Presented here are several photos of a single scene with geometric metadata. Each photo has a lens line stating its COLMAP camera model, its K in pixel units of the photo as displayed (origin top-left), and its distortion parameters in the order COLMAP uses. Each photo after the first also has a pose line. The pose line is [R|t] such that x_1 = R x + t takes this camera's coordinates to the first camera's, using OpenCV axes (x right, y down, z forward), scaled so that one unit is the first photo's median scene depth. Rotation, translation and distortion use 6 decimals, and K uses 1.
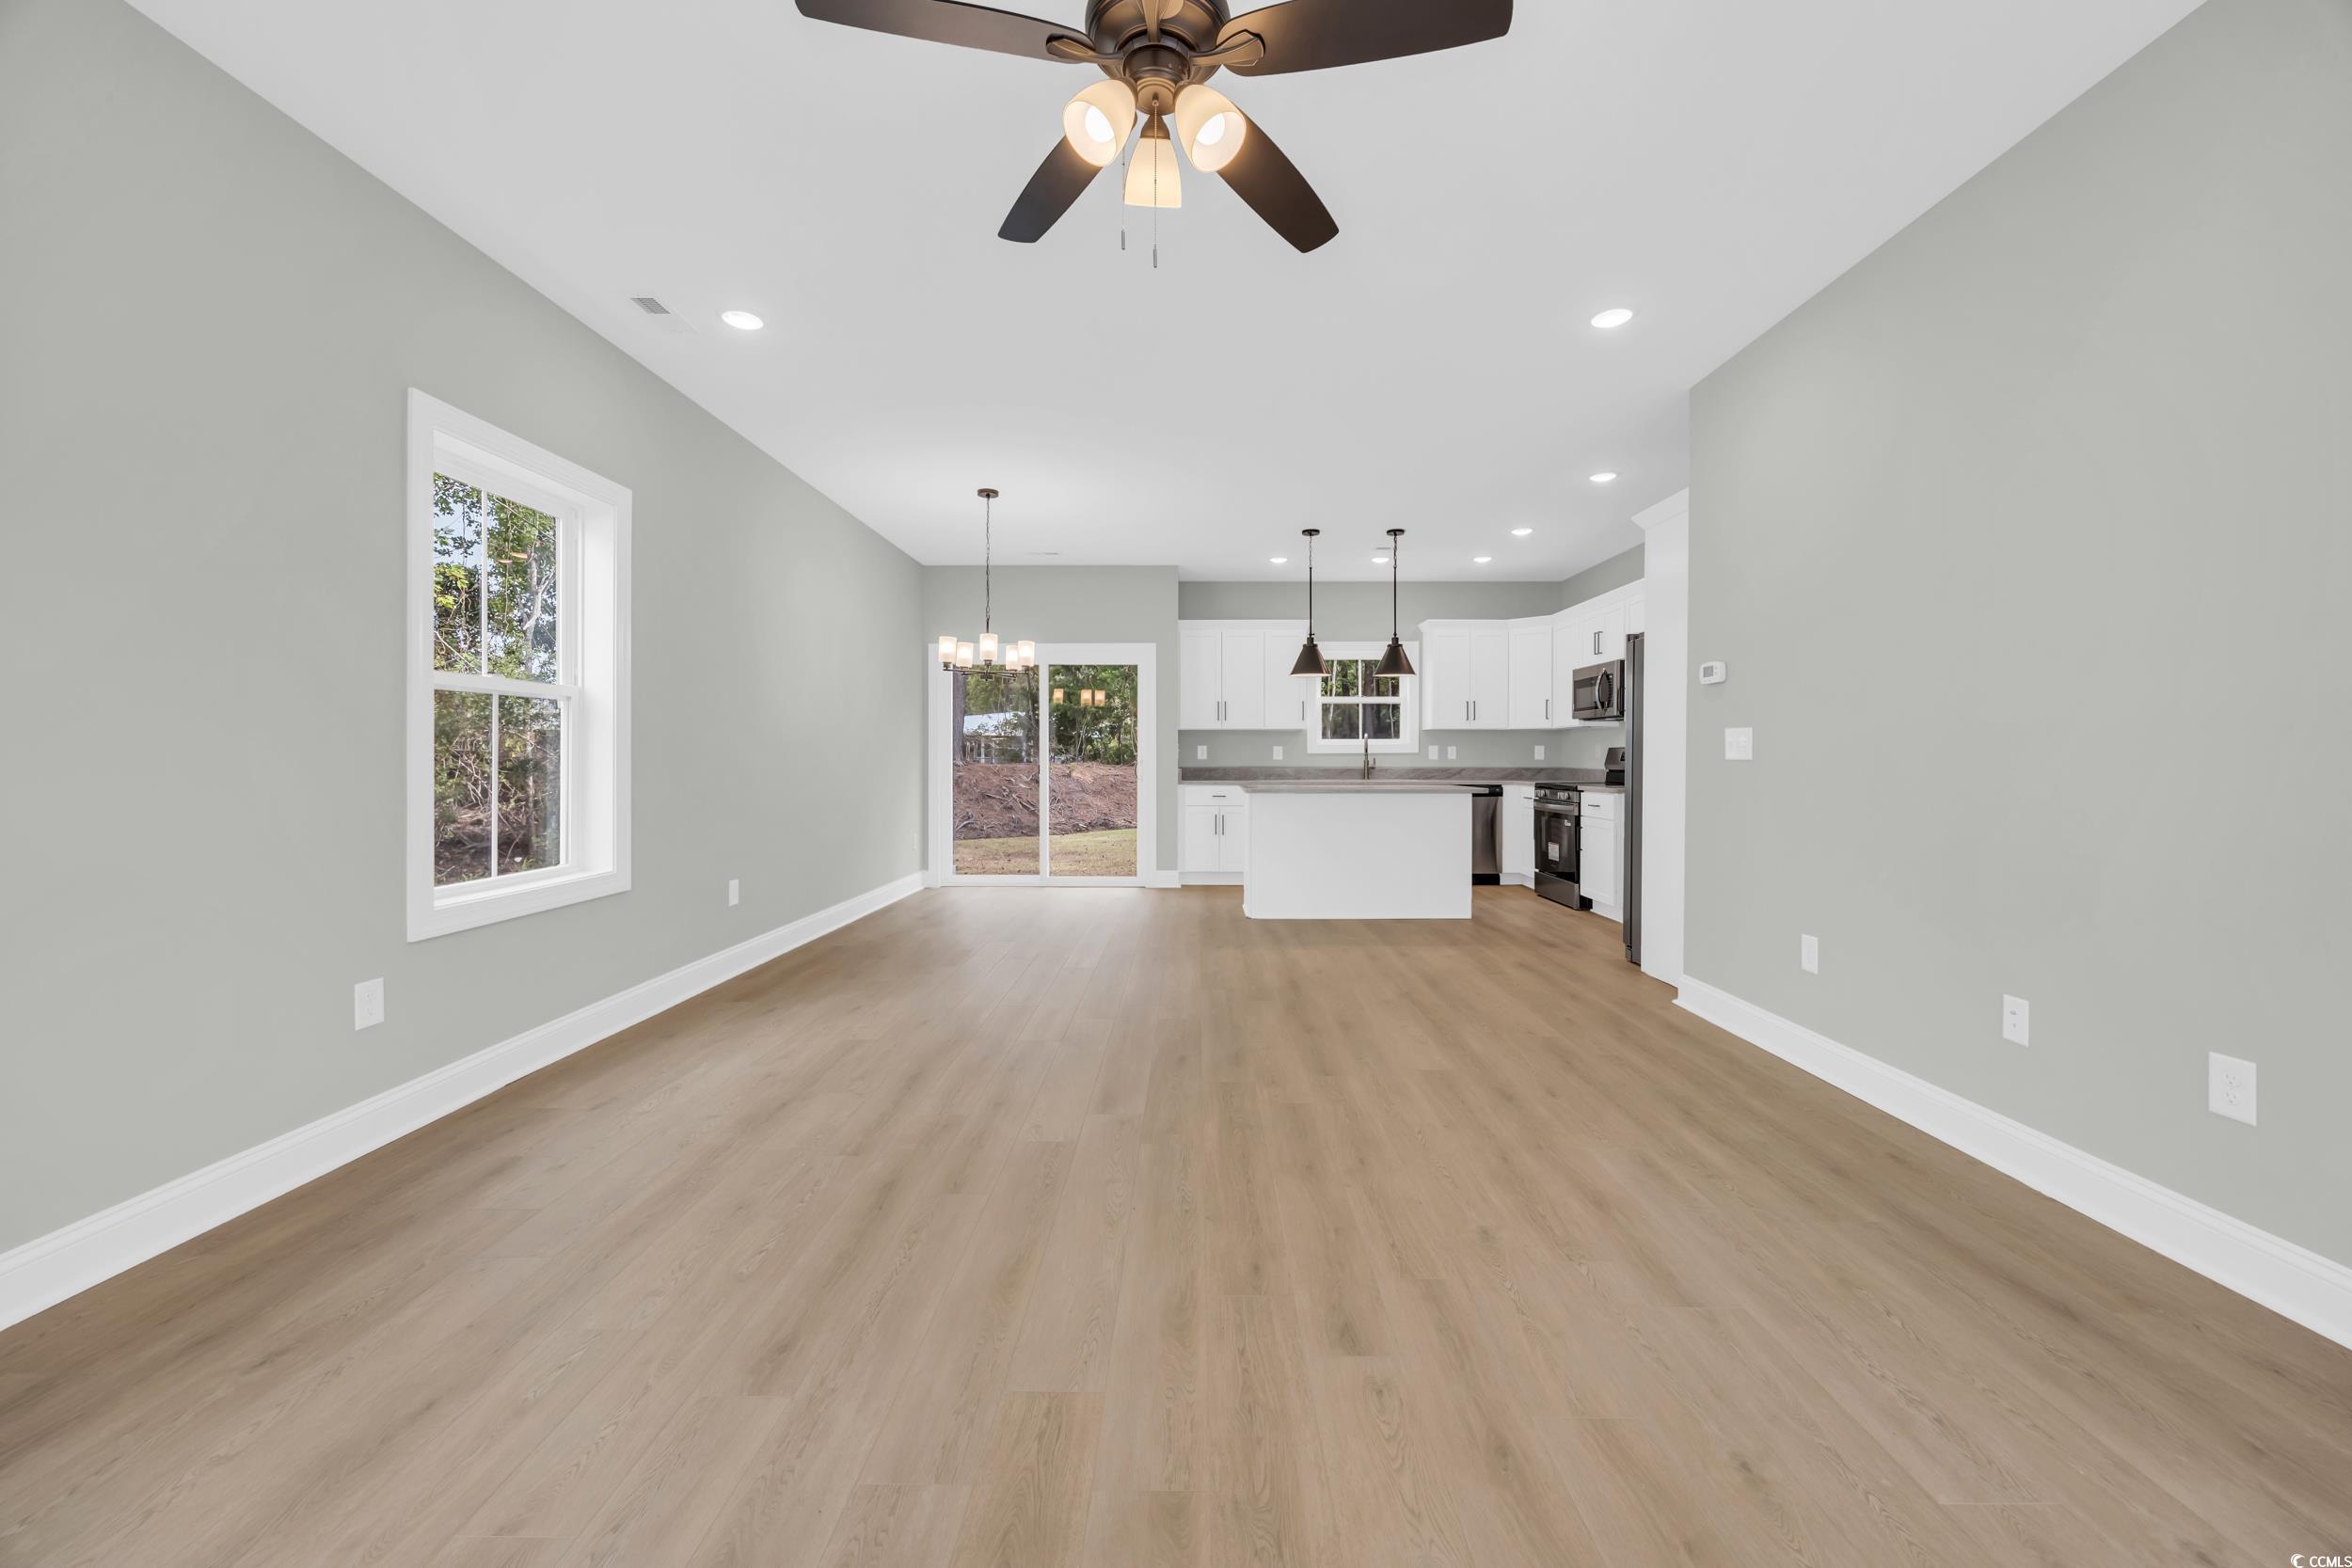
lens RADIAL K [[907.2, 0, 1187.3], [0, 907.2, 764.4], [0, 0, 1]] dist [-0.005271, 0.001188]
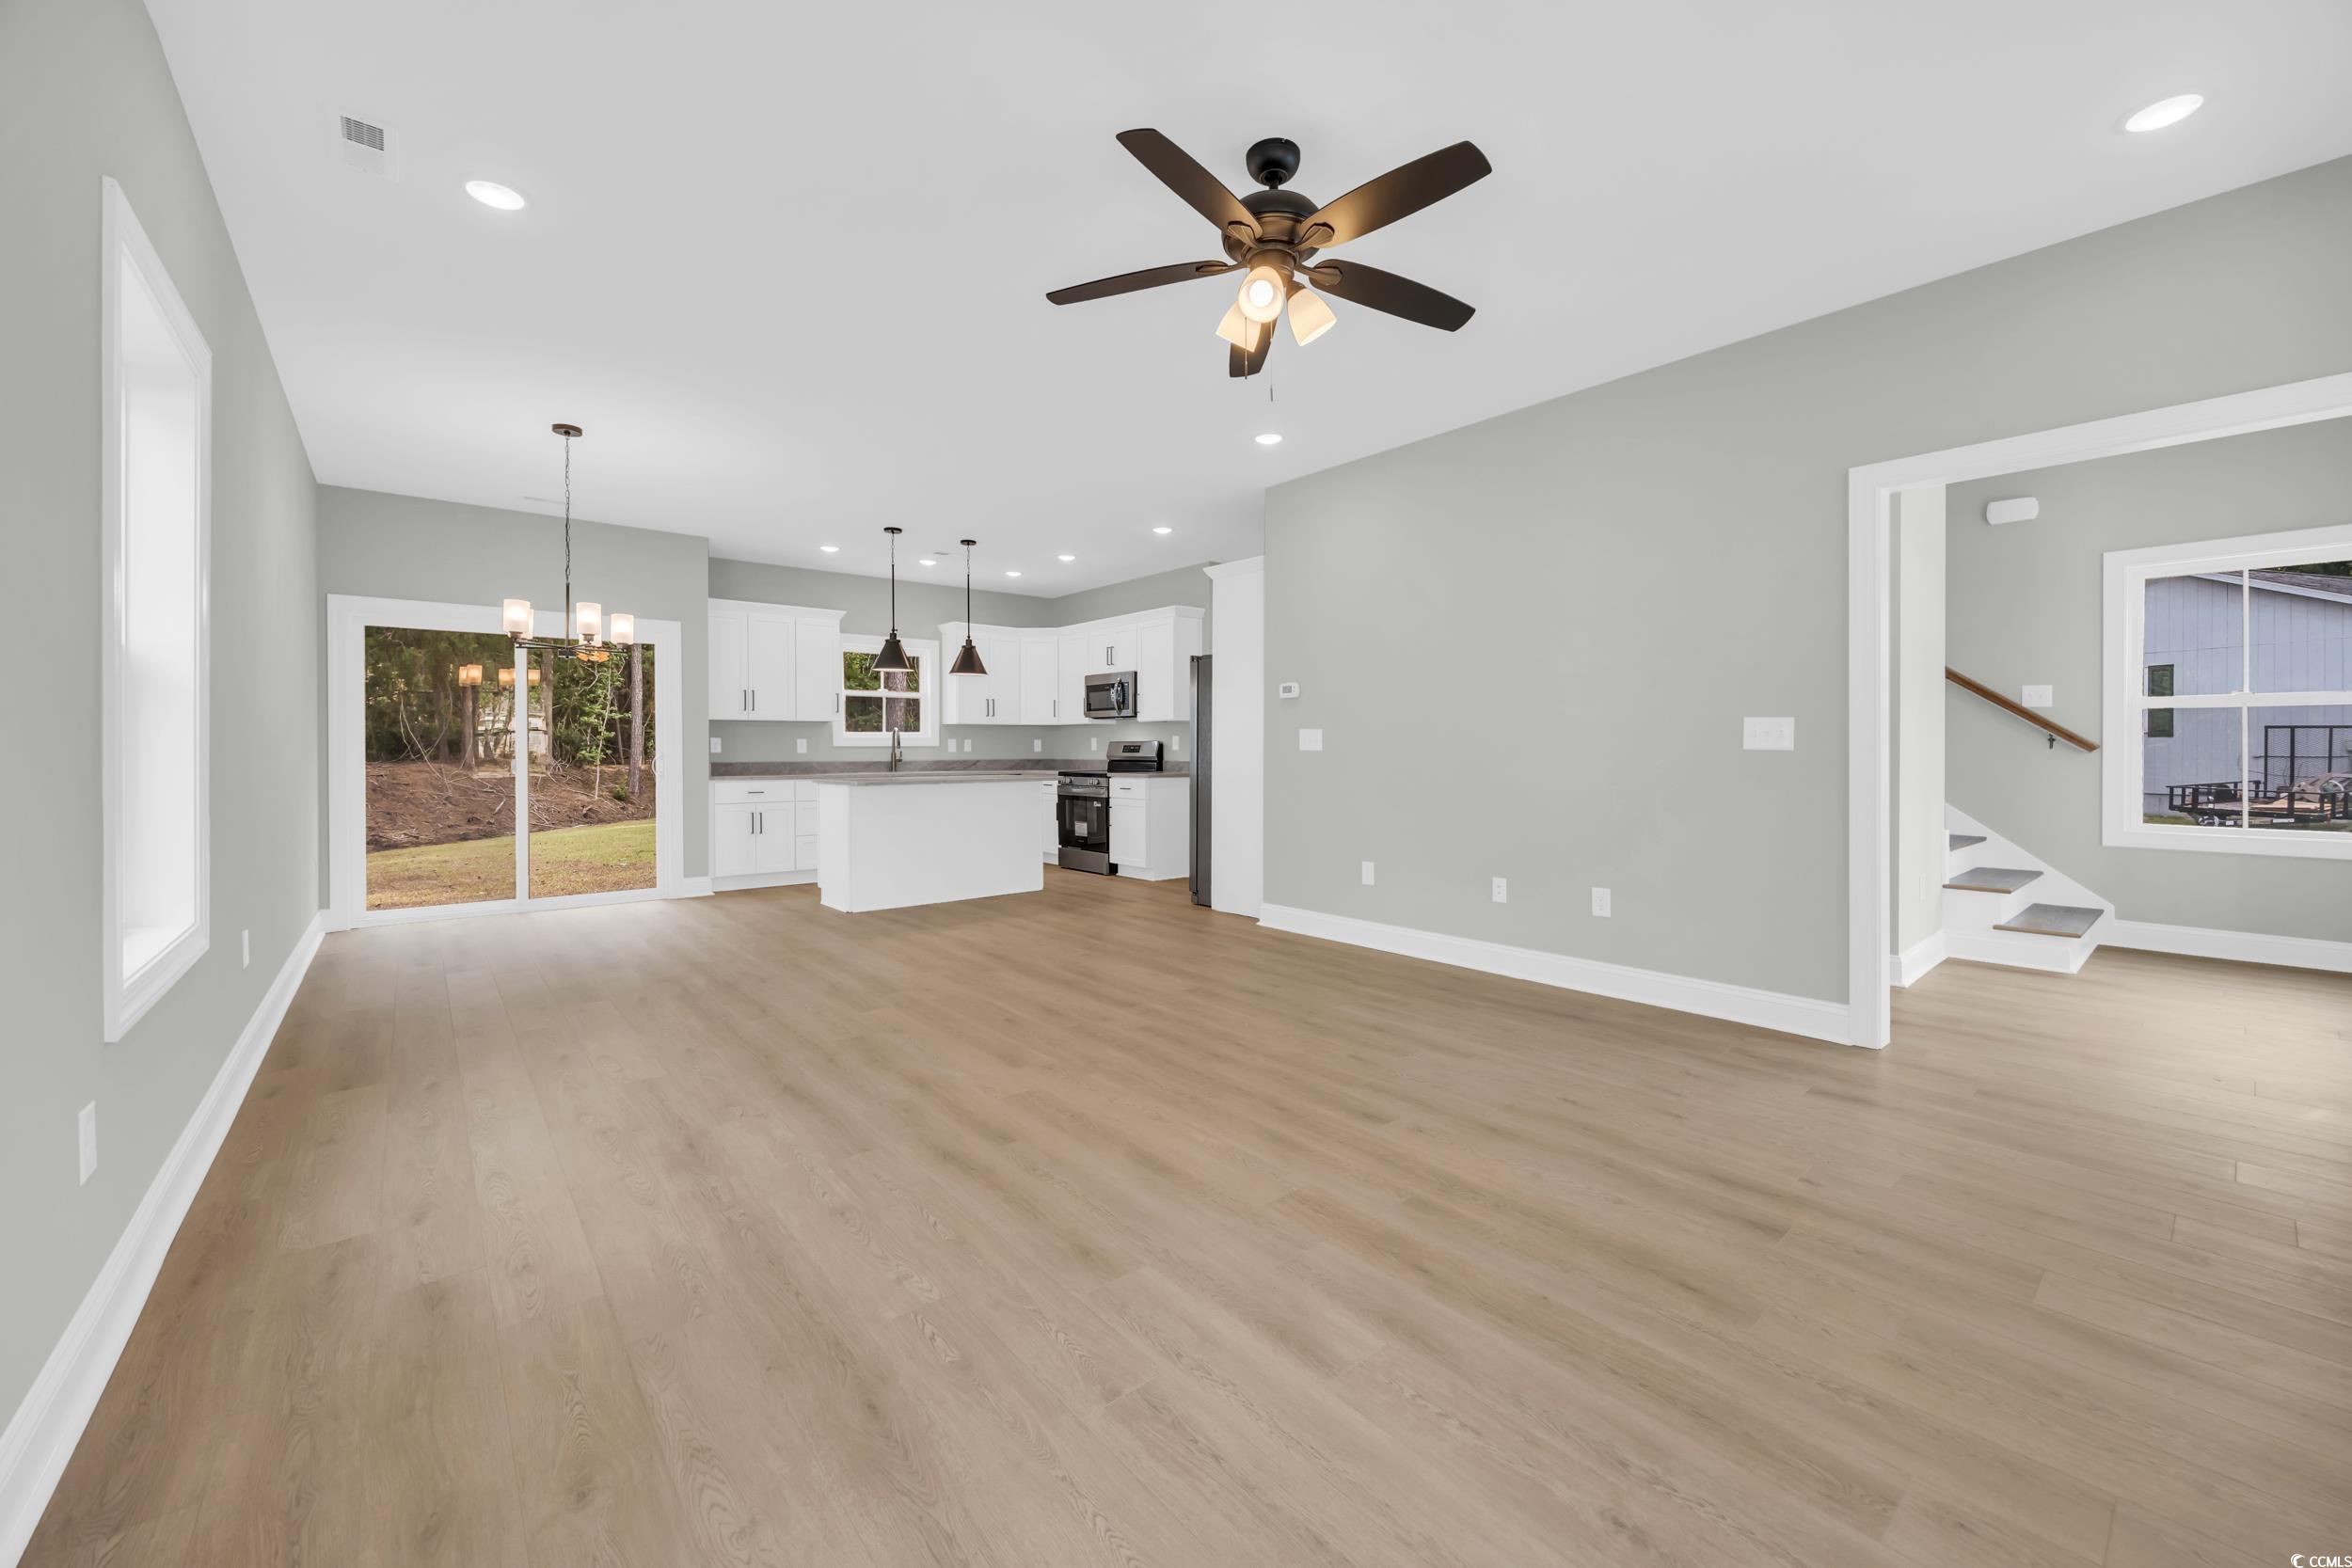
lens RADIAL K [[907.2, 0, 1194.4], [0, 907.2, 756.6], [0, 0, 1]] dist [-0.005271, 0.001188]
pose [[0.751026, -0.007200, 0.660234, -0.265235], [0.007847, 0.999967, 0.001979, 0.000202], [-0.660226, 0.003694, 0.751058, 0.005361]]
